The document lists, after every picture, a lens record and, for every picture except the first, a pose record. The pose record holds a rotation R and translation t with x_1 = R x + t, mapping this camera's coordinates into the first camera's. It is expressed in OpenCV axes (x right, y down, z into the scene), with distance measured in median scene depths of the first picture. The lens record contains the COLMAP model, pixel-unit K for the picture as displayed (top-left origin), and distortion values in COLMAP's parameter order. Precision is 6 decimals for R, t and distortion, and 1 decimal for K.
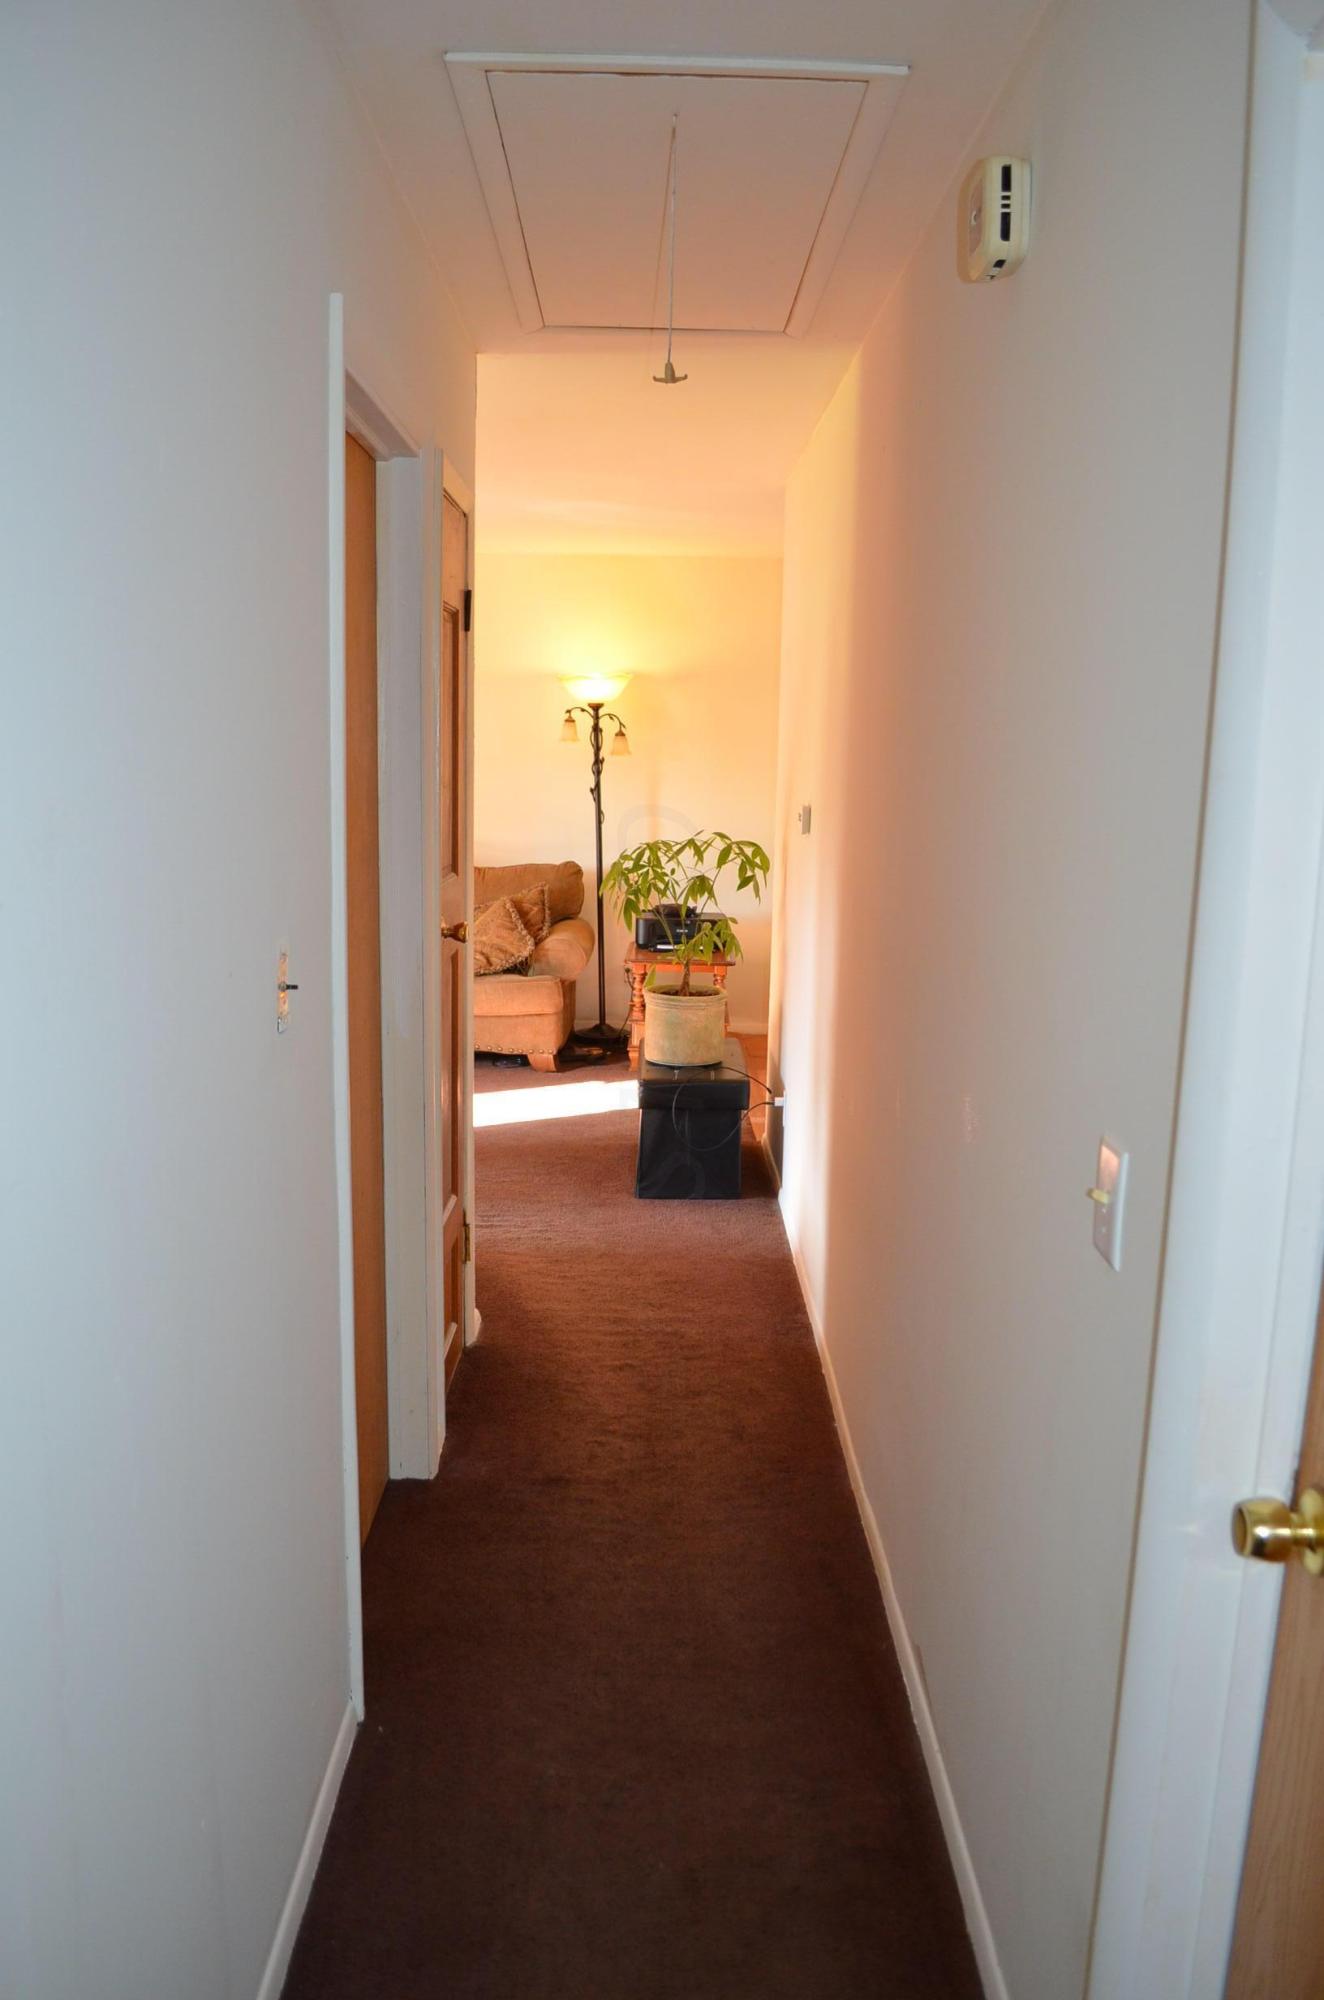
lens RADIAL K [[1587.8, 0, 662.0], [0, 1587.8, 1000.0], [0, 0, 1]] dist [-0.079325, 0.007963]
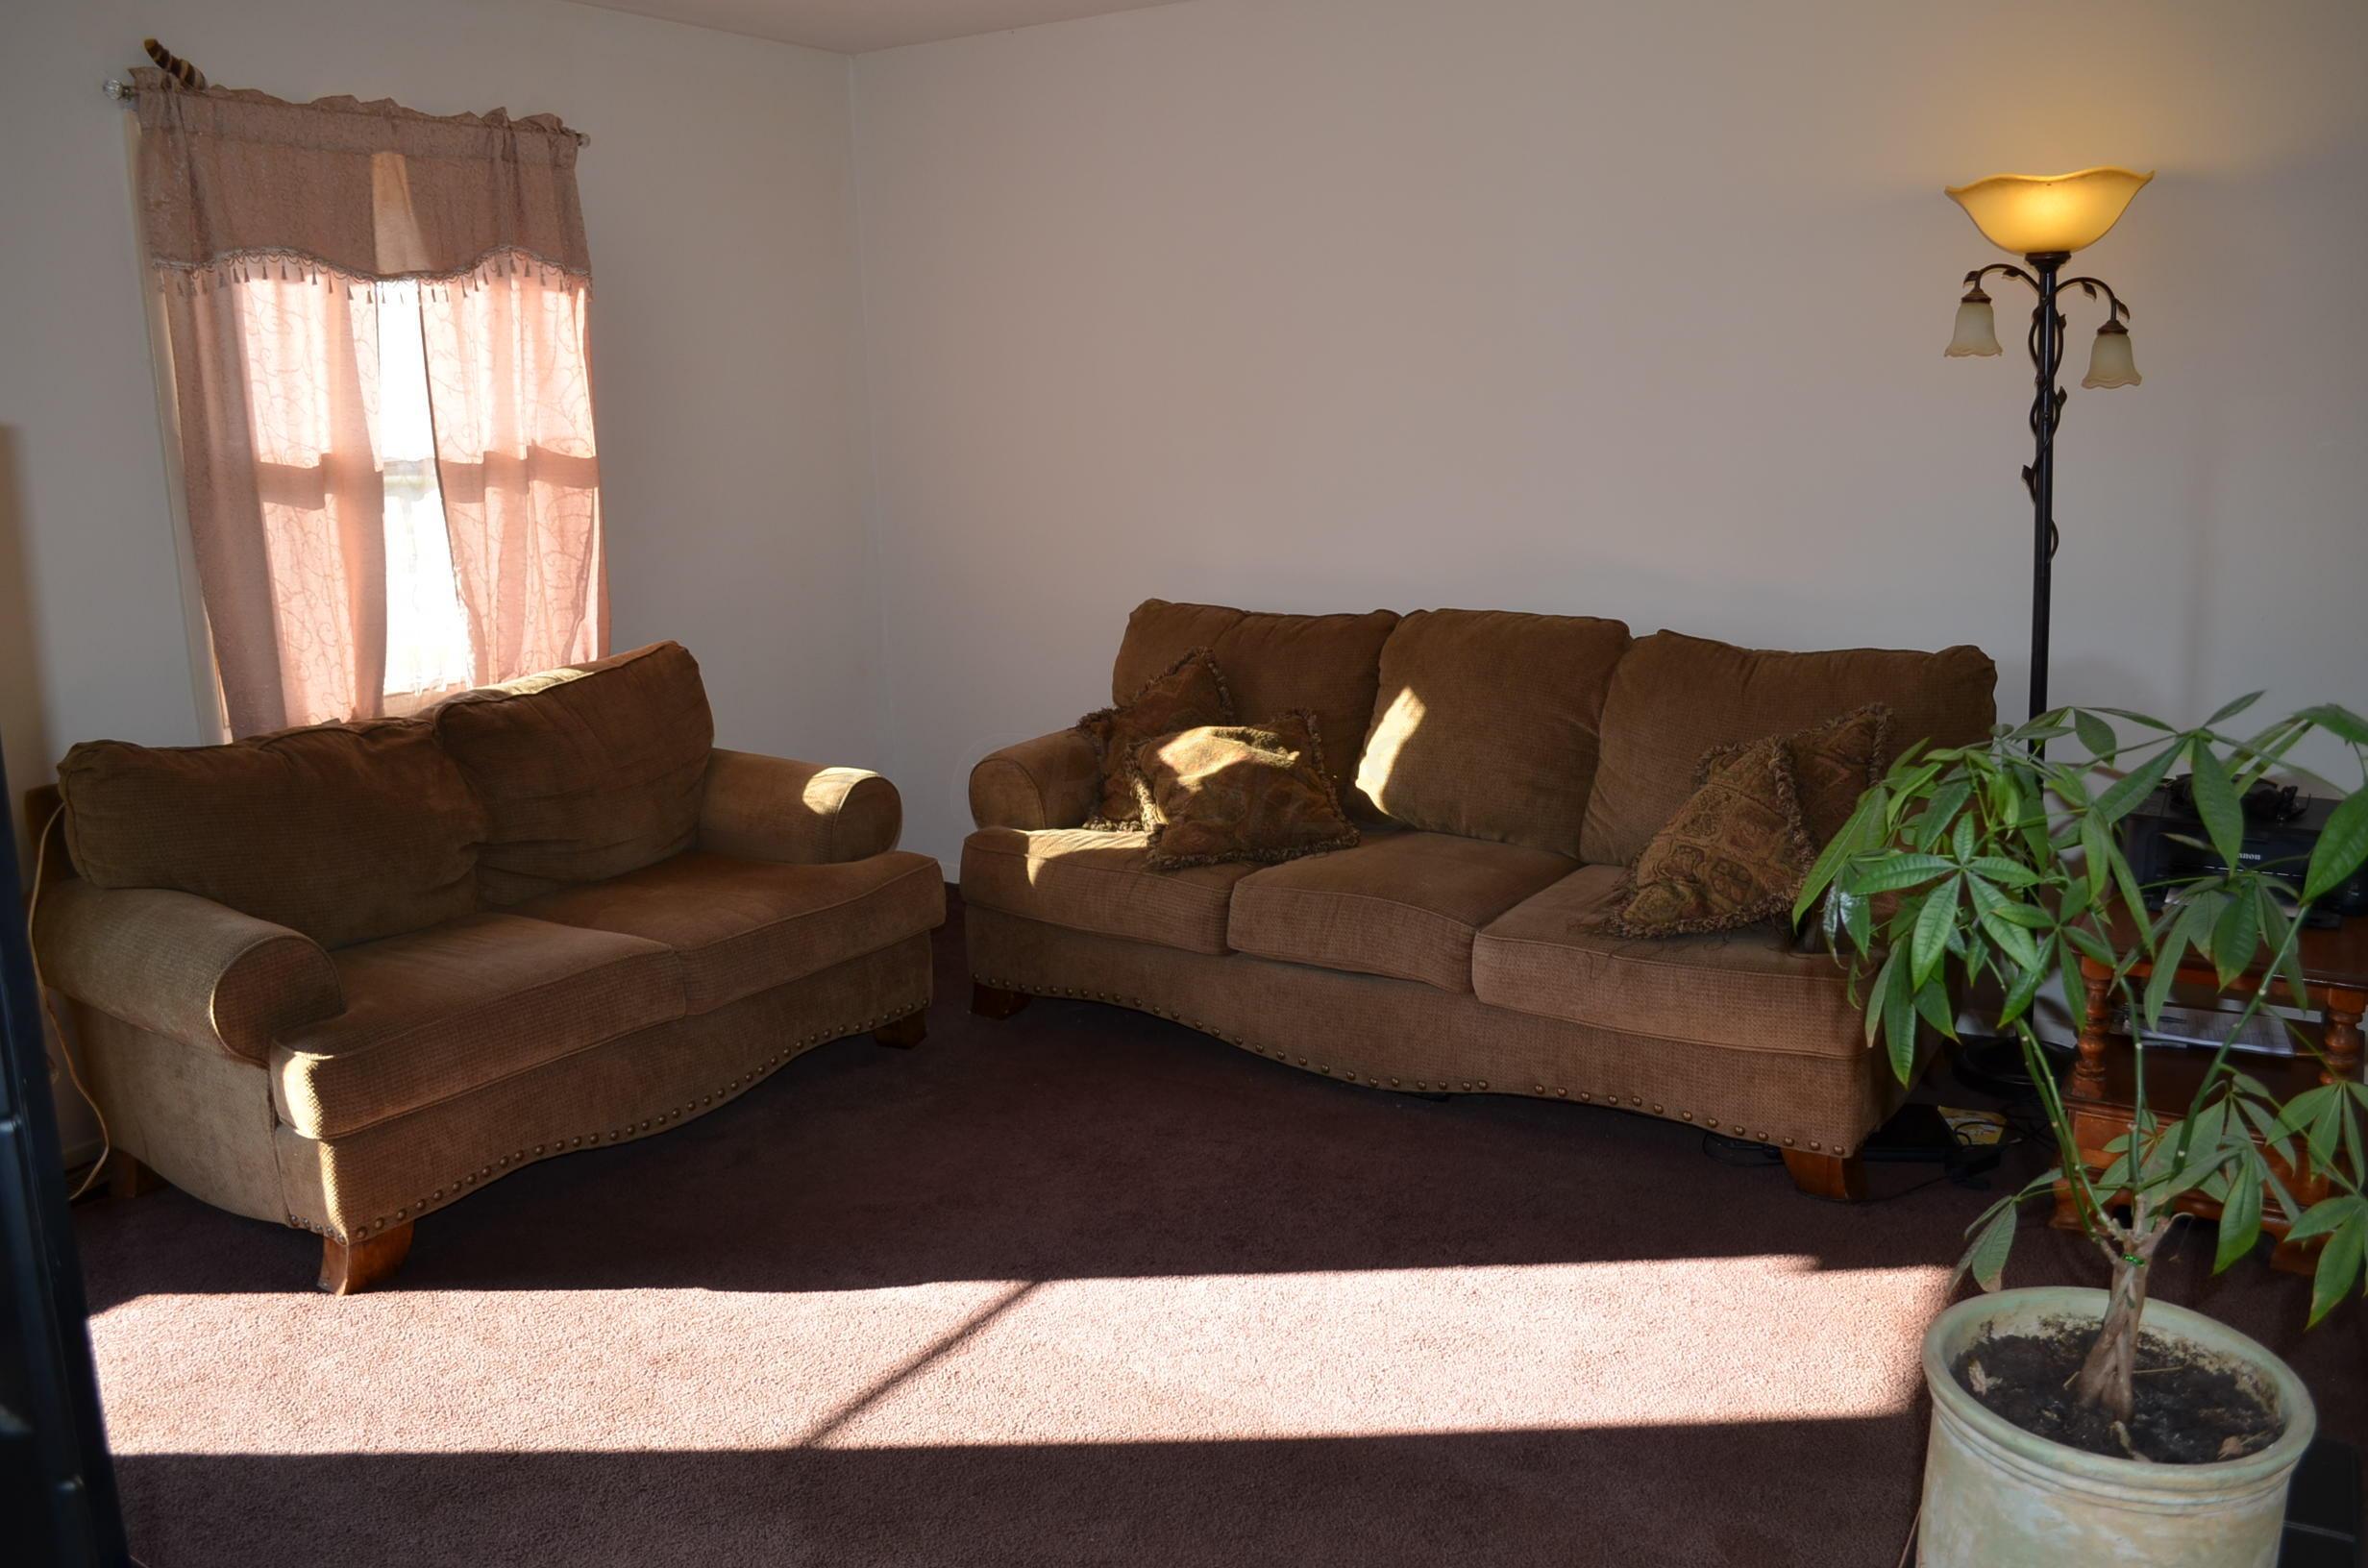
lens RADIAL K [[1879.8, 0, 1184.0], [0, 1879.8, 784.0], [0, 0, 1]] dist [-0.079325, 0.007963]
pose [[0.849926, 0.076790, -0.521276, 0.023643], [-0.048009, 0.996494, 0.068518, -0.076289], [0.524710, -0.033209, 0.850633, 0.491984]]
